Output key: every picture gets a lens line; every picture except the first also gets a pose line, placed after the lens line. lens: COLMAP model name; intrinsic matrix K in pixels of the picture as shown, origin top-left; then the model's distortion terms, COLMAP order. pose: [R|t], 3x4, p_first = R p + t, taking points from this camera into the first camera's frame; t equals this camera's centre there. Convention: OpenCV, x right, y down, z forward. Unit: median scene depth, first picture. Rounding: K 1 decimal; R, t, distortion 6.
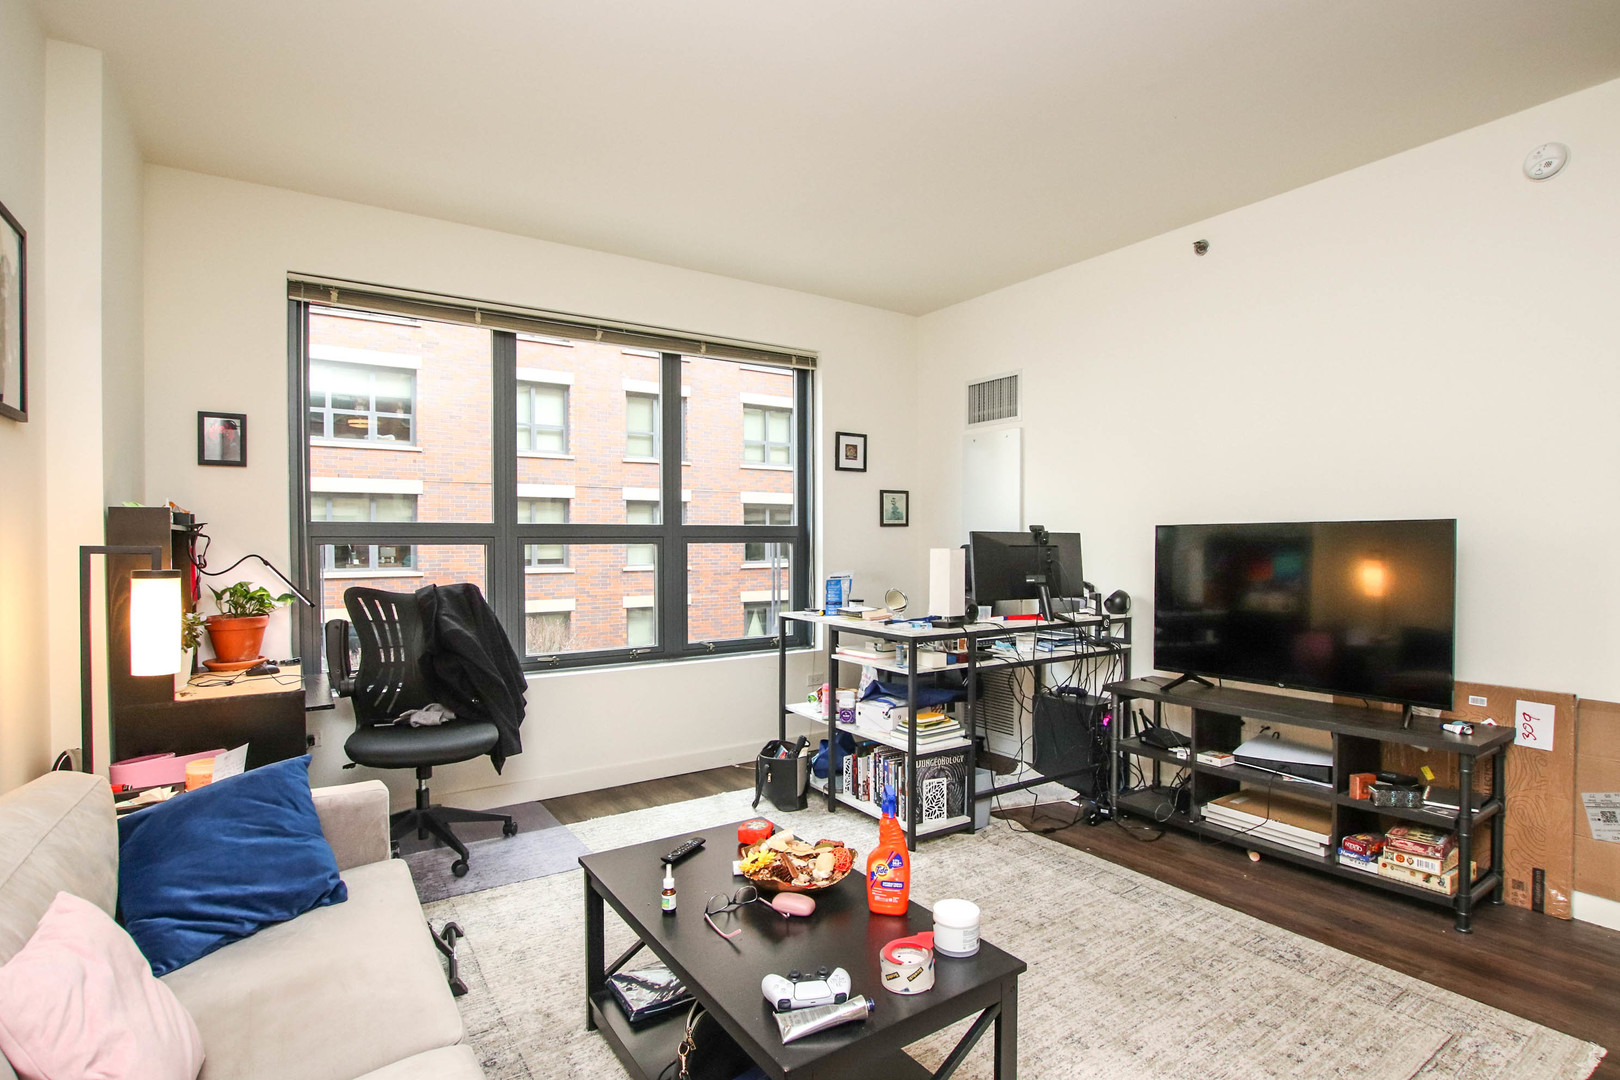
lens RADIAL K [[811.9, 0, 809.8], [0, 811.9, 563.2], [0, 0, 1]] dist [-0.004655, -0.000138]
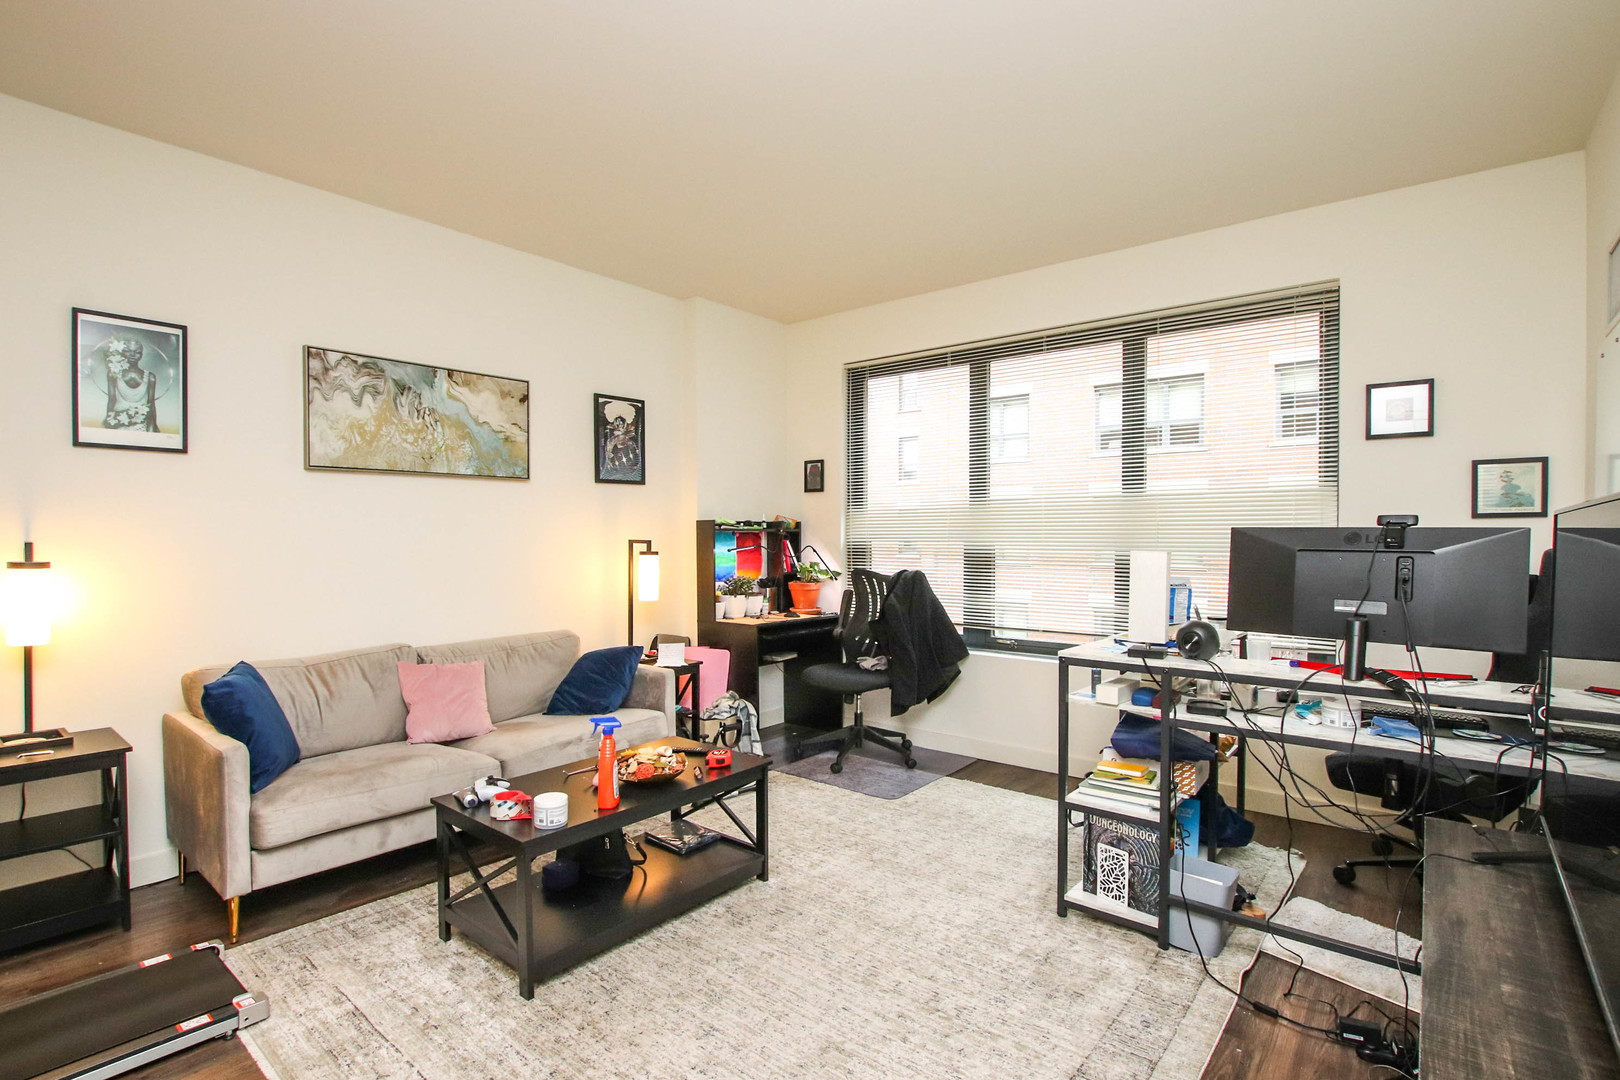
lens RADIAL K [[772.5, 0, 809.6], [0, 772.5, 551.1], [0, 0, 1]] dist [-0.017237, 0.000329]
pose [[0.289975, 0.023602, -0.956743, 0.762064], [-0.028168, 0.999473, 0.016119, -0.021774], [0.956620, 0.022275, 0.290487, 0.497421]]
